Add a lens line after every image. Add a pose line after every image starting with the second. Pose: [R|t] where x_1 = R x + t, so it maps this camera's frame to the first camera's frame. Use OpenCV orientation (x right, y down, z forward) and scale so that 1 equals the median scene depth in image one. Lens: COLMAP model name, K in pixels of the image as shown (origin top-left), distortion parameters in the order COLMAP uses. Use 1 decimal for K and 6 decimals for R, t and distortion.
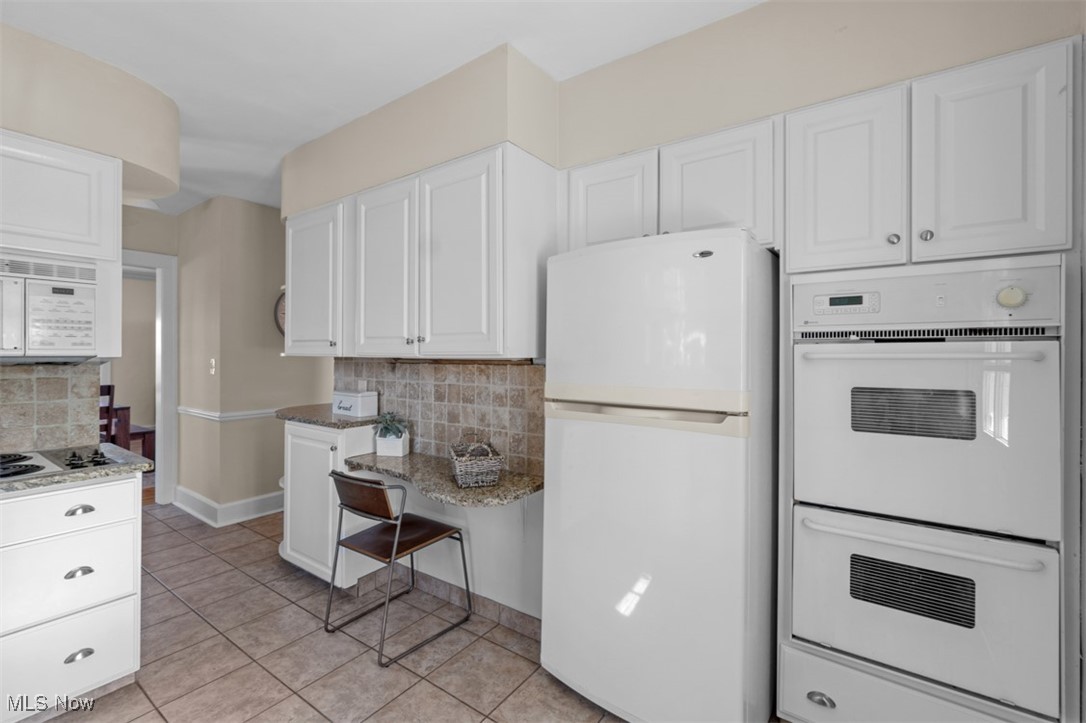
lens RADIAL K [[489.0, 0, 539.8], [0, 489.0, 355.9], [0, 0, 1]] dist [0.000116, -0.000682]
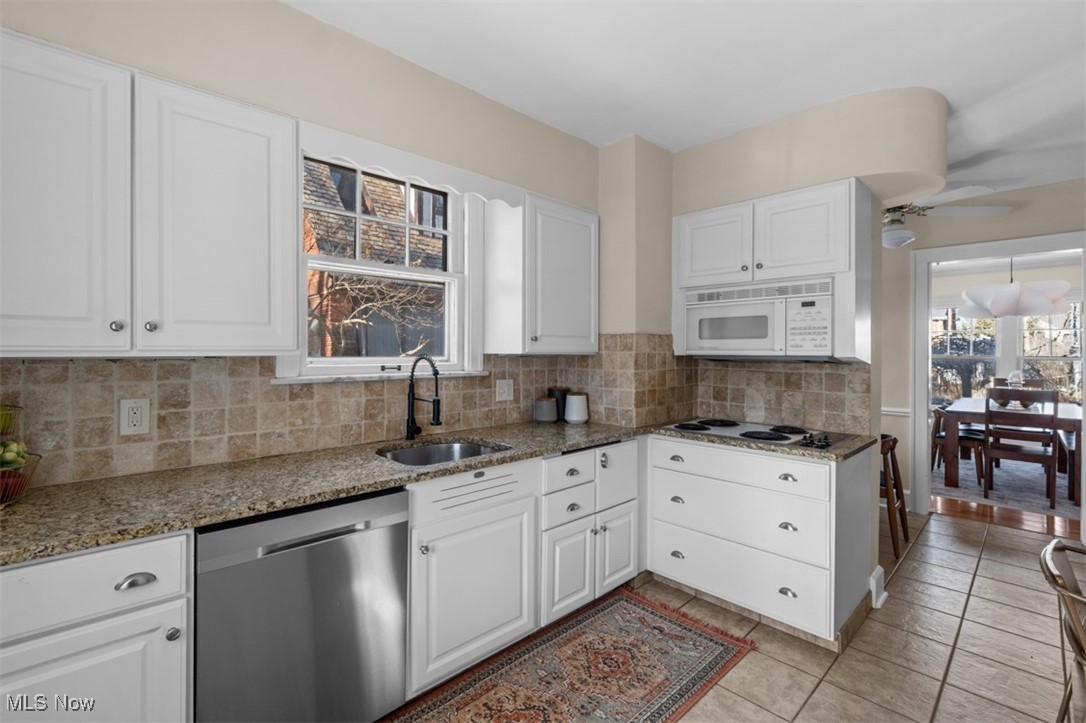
lens RADIAL K [[489.0, 0, 539.8], [0, 489.0, 352.2], [0, 0, 1]] dist [0.000116, -0.000682]
pose [[-0.182906, -0.002449, -0.983127, 0.376108], [-0.011926, 0.999929, -0.000272, -0.000145], [0.983058, 0.011675, -0.182922, 0.535770]]
